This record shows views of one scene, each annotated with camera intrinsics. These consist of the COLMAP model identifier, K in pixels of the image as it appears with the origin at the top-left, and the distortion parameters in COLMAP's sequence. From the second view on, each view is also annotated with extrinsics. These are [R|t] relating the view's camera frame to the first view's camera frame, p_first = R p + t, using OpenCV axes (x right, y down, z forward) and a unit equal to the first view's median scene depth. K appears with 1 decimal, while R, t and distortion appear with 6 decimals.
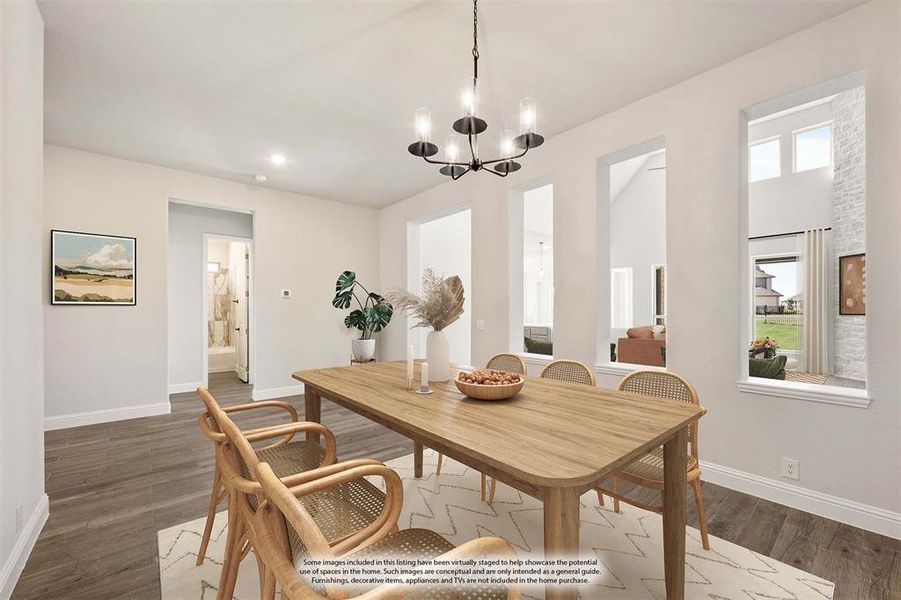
lens RADIAL K [[374.5, 0, 447.4], [0, 374.5, 308.7], [0, 0, 1]] dist [0.000456, -0.001163]
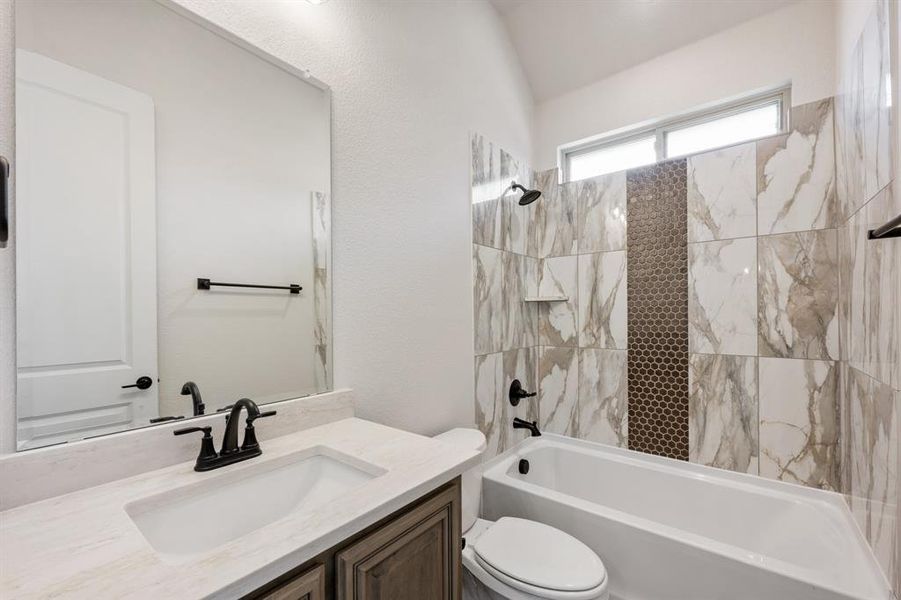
lens RADIAL K [[374.5, 0, 458.8], [0, 374.5, 318.1], [0, 0, 1]] dist [0.000456, -0.001163]
pose [[0.237929, 0.001405, -0.971282, -0.444933], [0.003414, 0.999992, 0.002283, 0.008829], [0.971277, -0.003859, 0.237922, 0.766966]]
